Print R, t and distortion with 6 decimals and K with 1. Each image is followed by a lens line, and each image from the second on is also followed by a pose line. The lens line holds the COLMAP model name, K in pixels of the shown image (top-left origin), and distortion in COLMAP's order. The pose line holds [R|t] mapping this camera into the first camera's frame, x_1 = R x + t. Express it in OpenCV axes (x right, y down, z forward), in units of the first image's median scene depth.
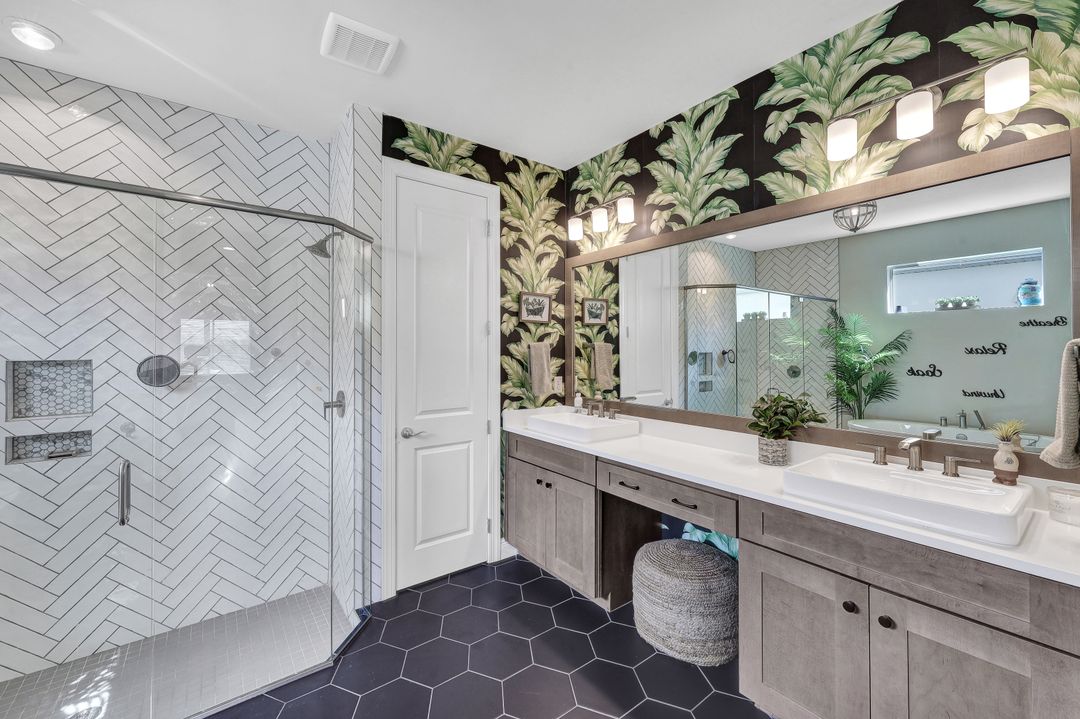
lens RADIAL K [[436.2, 0, 540.0], [0, 436.2, 359.5], [0, 0, 1]] dist [0.000117, -0.000028]
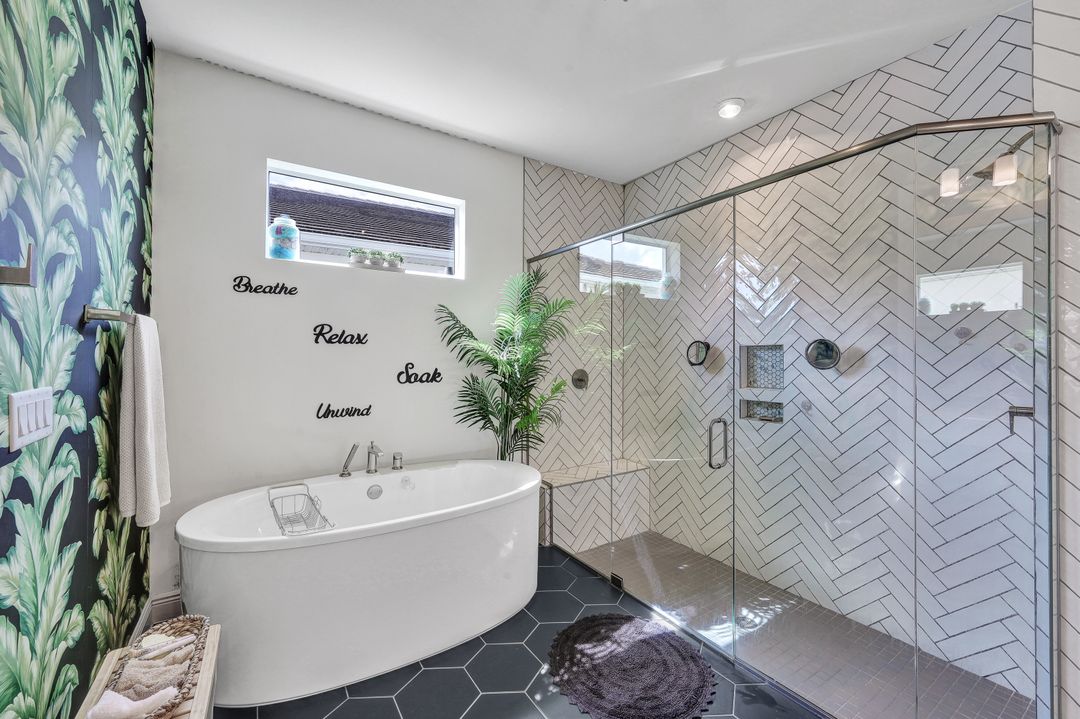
lens RADIAL K [[436.2, 0, 540.0], [0, 436.2, 359.5], [0, 0, 1]] dist [0.000117, -0.000028]
pose [[-0.064346, 0.010053, -0.997877, 0.223411], [-0.020195, 0.999731, 0.011374, 0.042080], [0.997723, 0.020884, -0.064126, 0.408185]]
